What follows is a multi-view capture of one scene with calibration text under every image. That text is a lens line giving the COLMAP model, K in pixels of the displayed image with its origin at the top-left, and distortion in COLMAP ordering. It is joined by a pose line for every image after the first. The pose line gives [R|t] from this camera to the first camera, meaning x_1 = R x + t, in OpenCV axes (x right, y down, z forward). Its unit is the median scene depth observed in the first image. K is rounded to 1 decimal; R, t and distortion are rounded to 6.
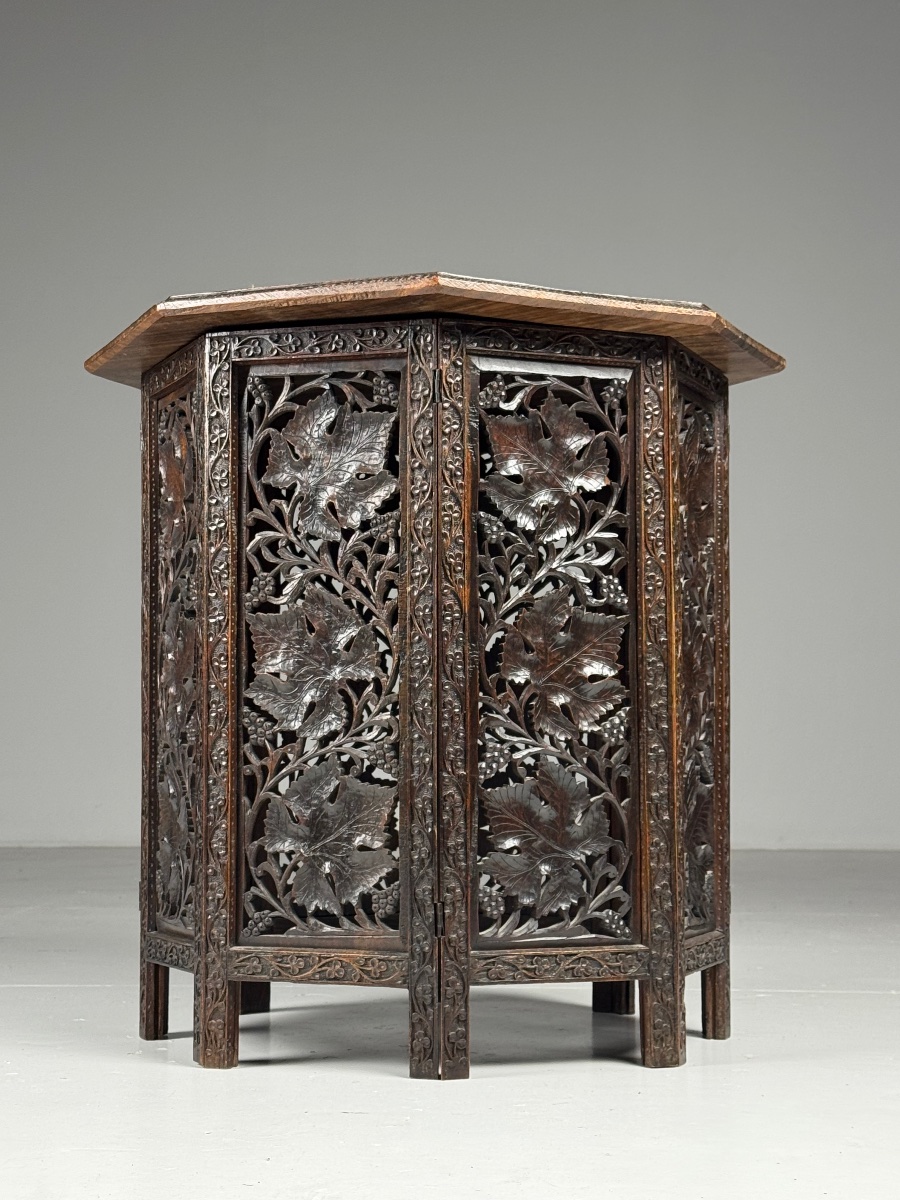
lens RADIAL K [[2175.2, 0, 450.0], [0, 2175.2, 600.0], [0, 0, 1]] dist [0.095949, -0.028366]
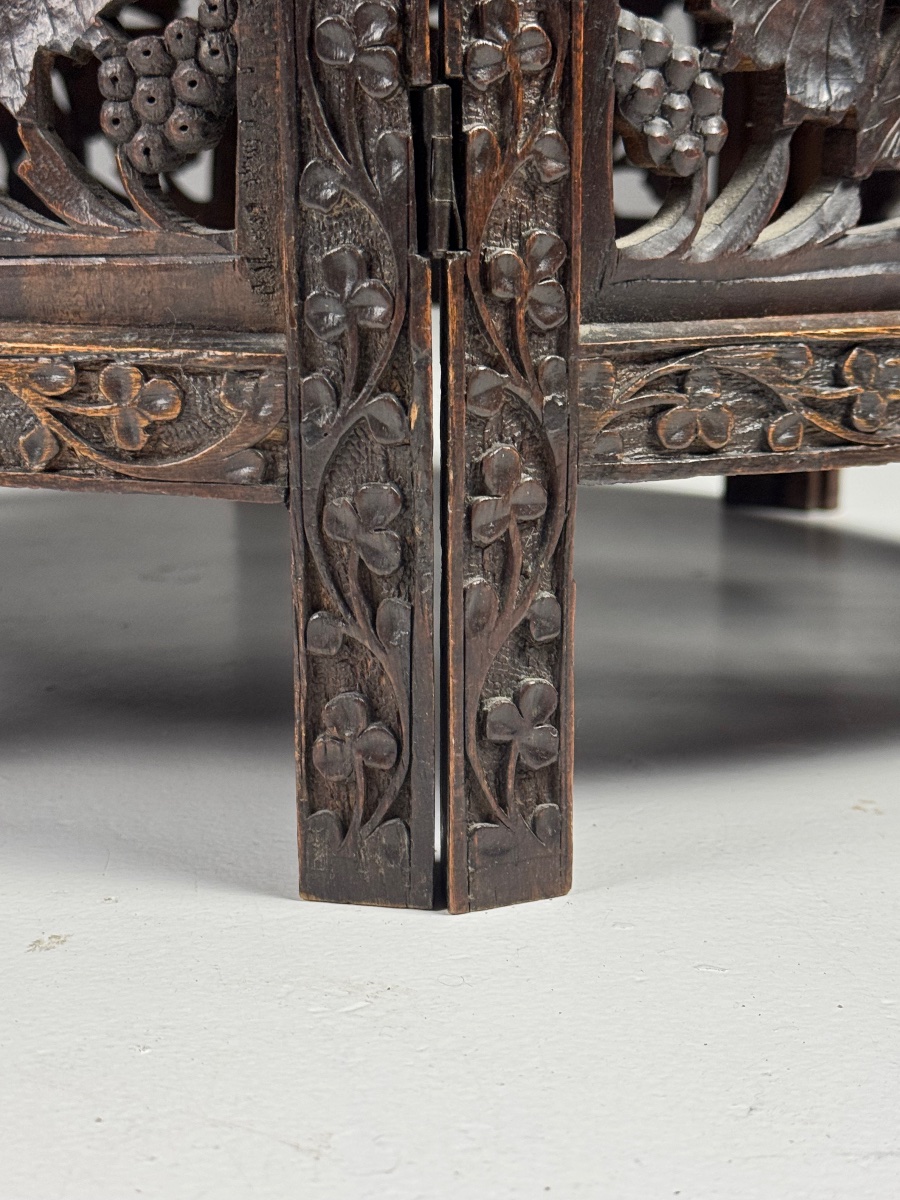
lens RADIAL K [[2187.7, 0, 450.0], [0, 2187.7, 600.0], [0, 0, 1]] dist [0.156825, -0.161393]
pose [[0.994286, -0.020468, 0.104765, -0.025128], [-0.007406, 0.965853, 0.258983, 0.127887], [-0.106488, -0.258279, 0.960183, 0.766884]]
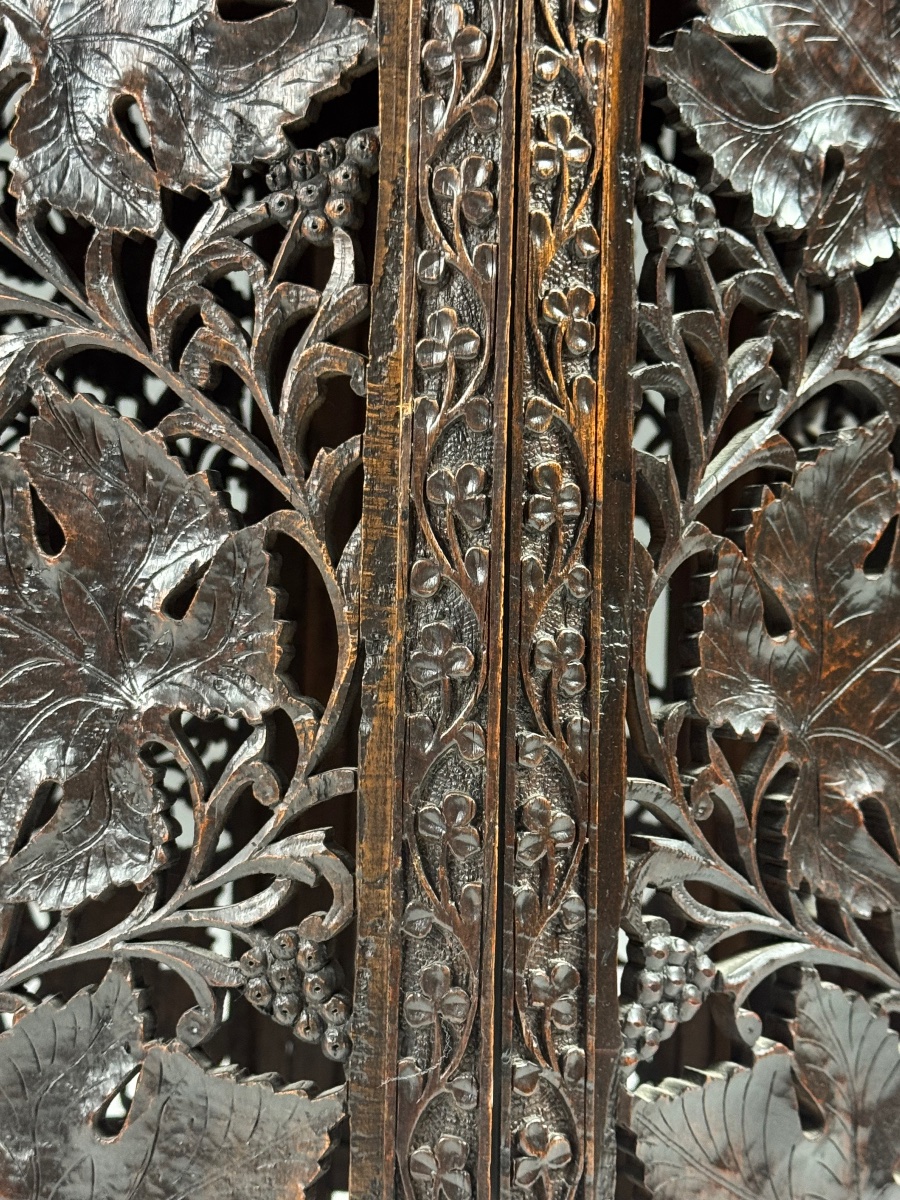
lens RADIAL K [[2187.7, 0, 450.0], [0, 2187.7, 600.0], [0, 0, 1]] dist [0.156825, -0.161393]
pose [[0.989432, 0.023902, 0.143013, -0.052733], [-0.034651, 0.996719, 0.073145, -0.001380], [-0.140795, -0.077328, 0.987014, 0.700750]]
